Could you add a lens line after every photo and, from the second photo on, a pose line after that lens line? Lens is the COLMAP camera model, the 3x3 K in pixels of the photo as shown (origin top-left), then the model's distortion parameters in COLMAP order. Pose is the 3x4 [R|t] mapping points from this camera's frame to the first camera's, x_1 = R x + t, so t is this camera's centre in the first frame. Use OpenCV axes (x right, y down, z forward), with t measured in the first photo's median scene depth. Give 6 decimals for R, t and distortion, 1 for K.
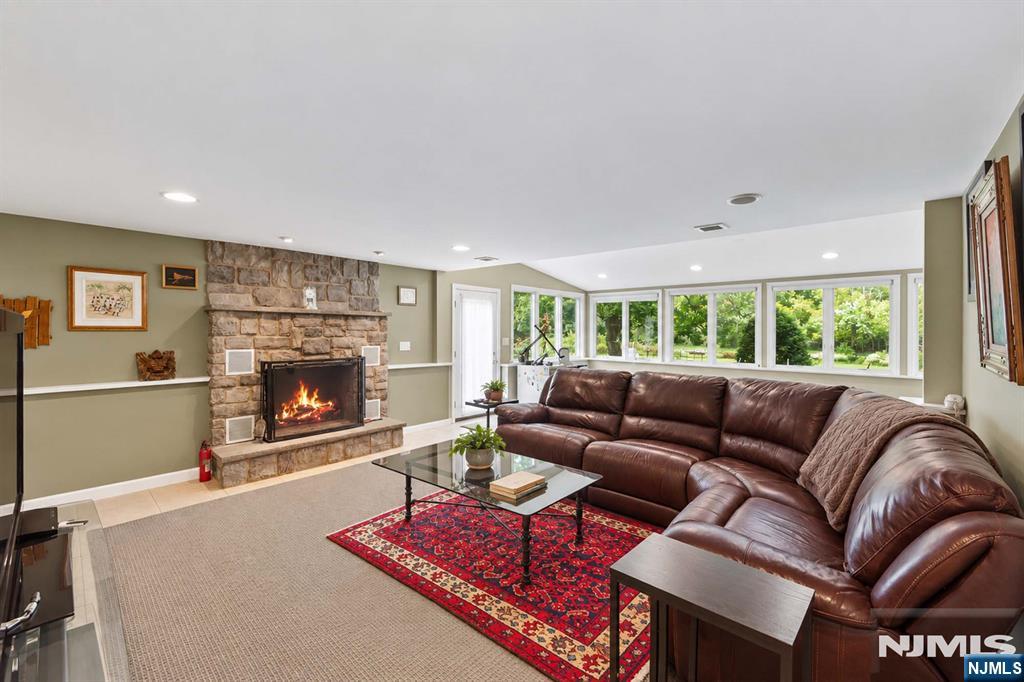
lens RADIAL K [[414.0, 0, 515.6], [0, 414.0, 344.6], [0, 0, 1]] dist [-0.001308, -0.000193]
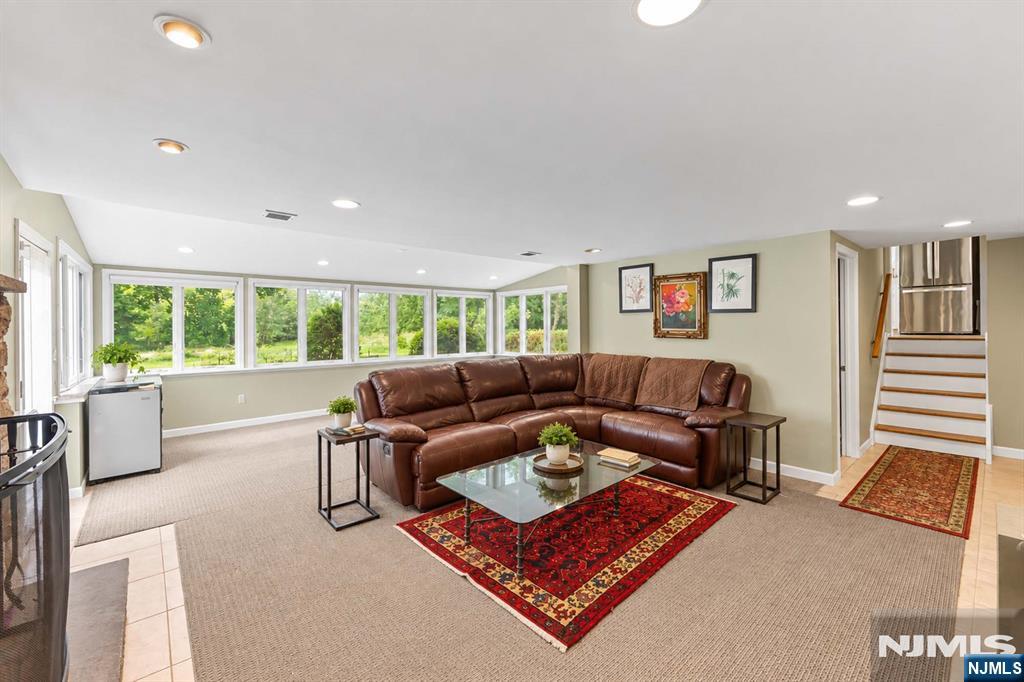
lens RADIAL K [[414.0, 0, 515.6], [0, 414.0, 344.6], [0, 0, 1]] dist [-0.001308, -0.000193]
pose [[0.131866, -0.048180, 0.990096, -1.712621], [0.039830, 0.998269, 0.043273, -0.062511], [-0.990467, 0.033729, 0.133556, 1.549205]]
